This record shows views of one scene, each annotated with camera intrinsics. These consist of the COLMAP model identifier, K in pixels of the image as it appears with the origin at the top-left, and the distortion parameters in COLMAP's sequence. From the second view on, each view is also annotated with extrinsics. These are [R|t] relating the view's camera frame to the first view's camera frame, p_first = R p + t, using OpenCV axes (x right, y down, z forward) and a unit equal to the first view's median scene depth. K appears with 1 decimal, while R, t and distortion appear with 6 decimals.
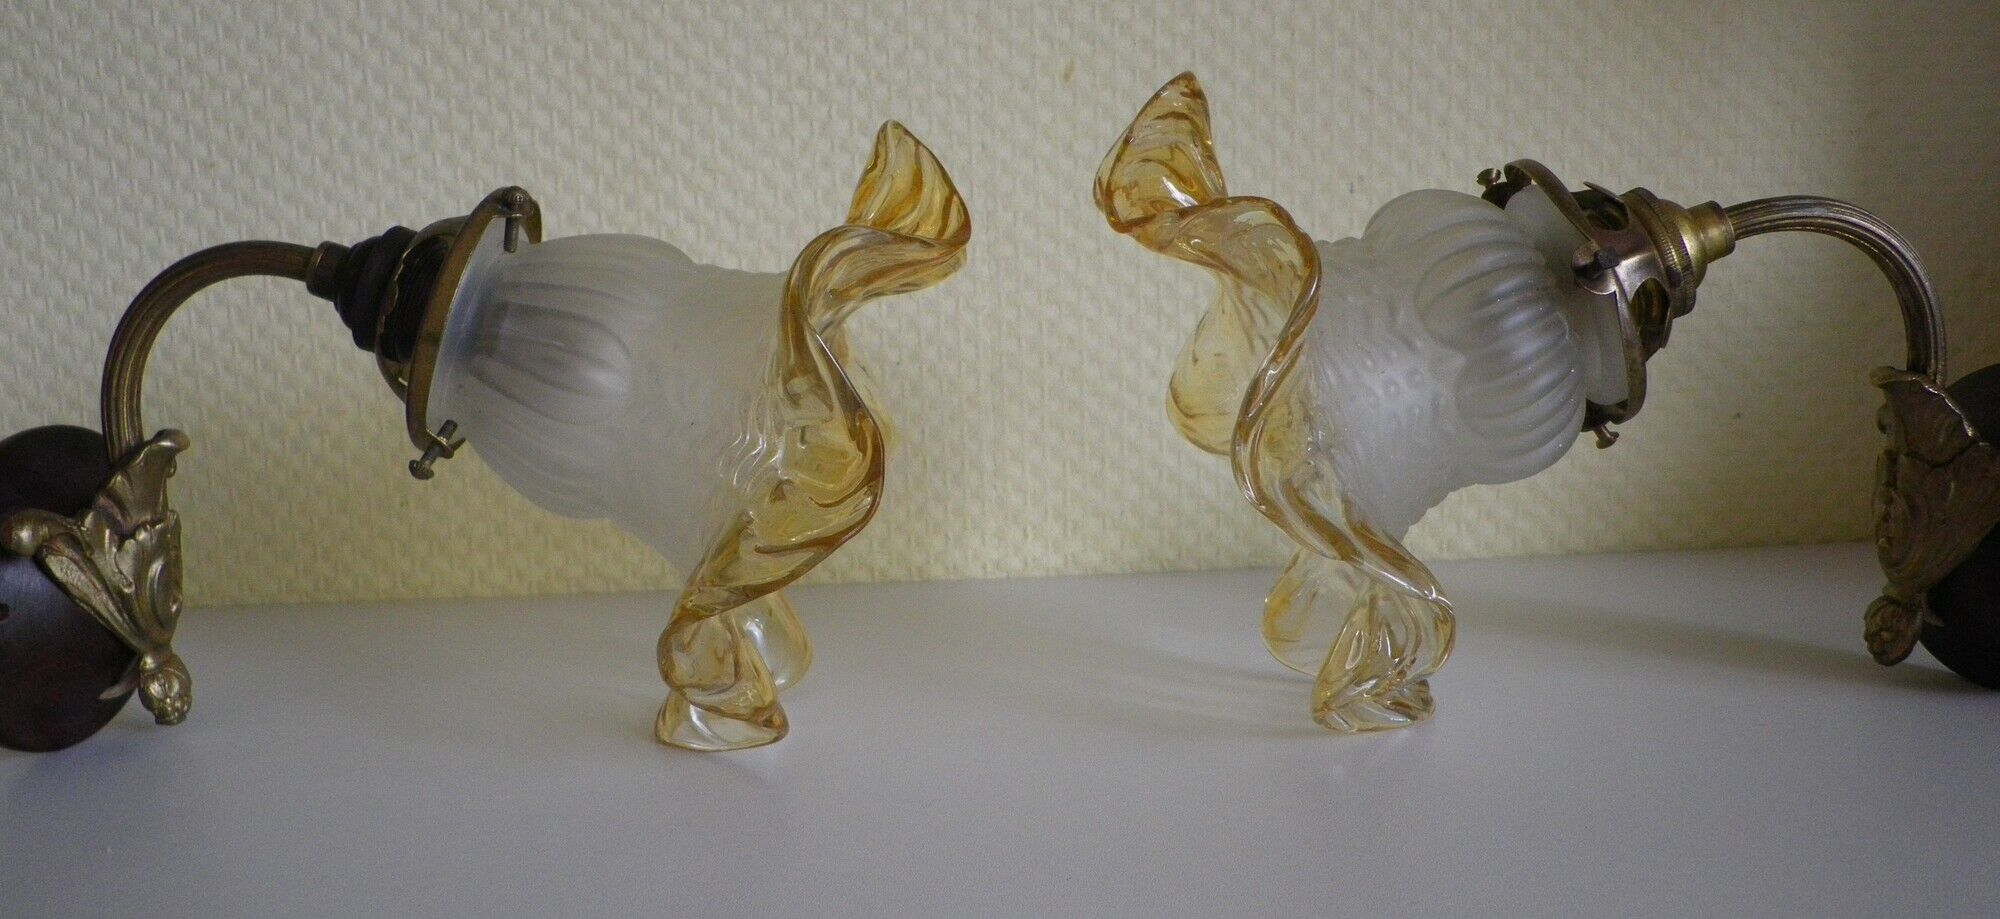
lens RADIAL K [[1679.4, 0, 1003.3], [0, 1679.4, 470.9], [0, 0, 1]] dist [0.004611, -0.008476]
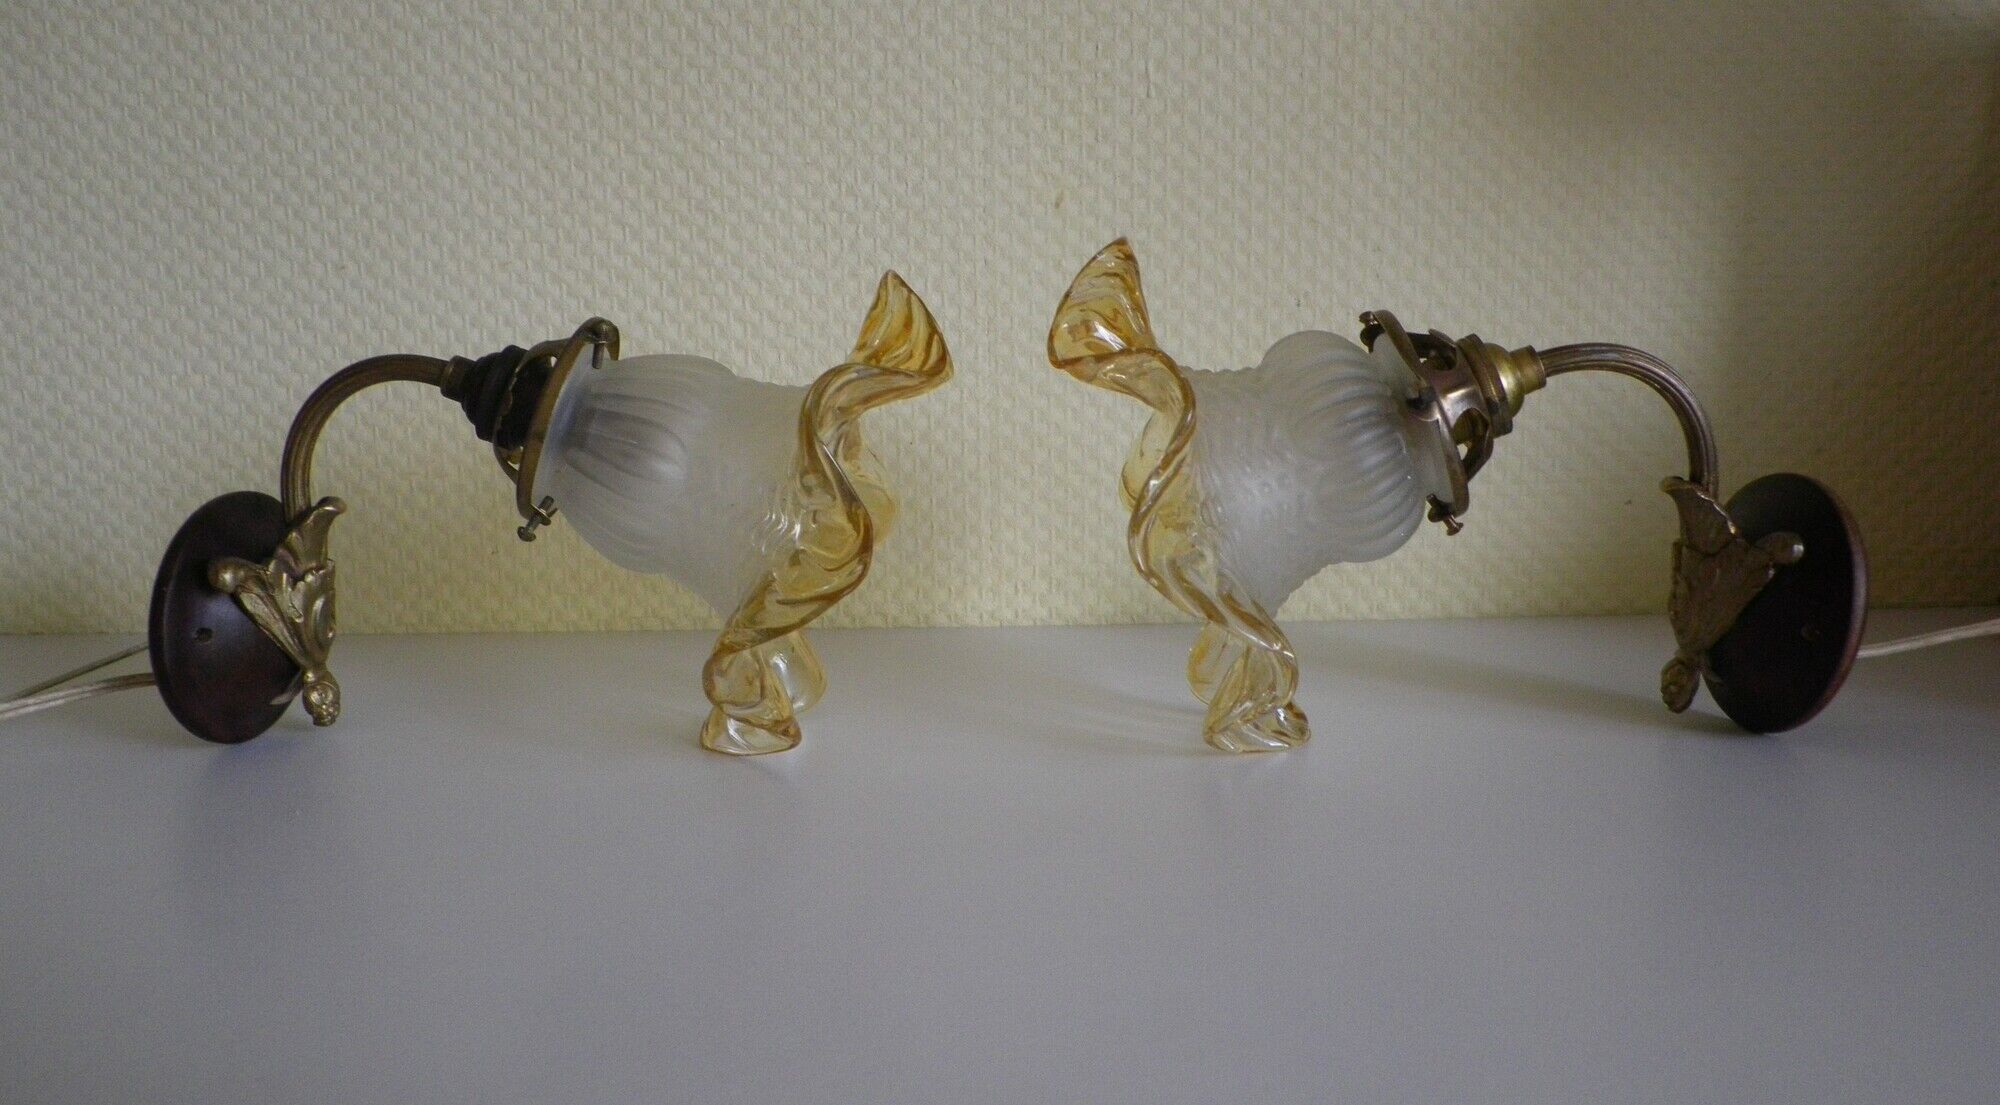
lens RADIAL K [[1572.6, 0, 998.1], [0, 1572.6, 544.0], [0, 0, 1]] dist [-0.005250, 0.003907]
pose [[0.999540, 0.022385, -0.020446, 0.039359], [-0.022136, 0.999679, 0.012325, -0.013641], [0.020715, -0.011867, 0.999715, -0.183979]]
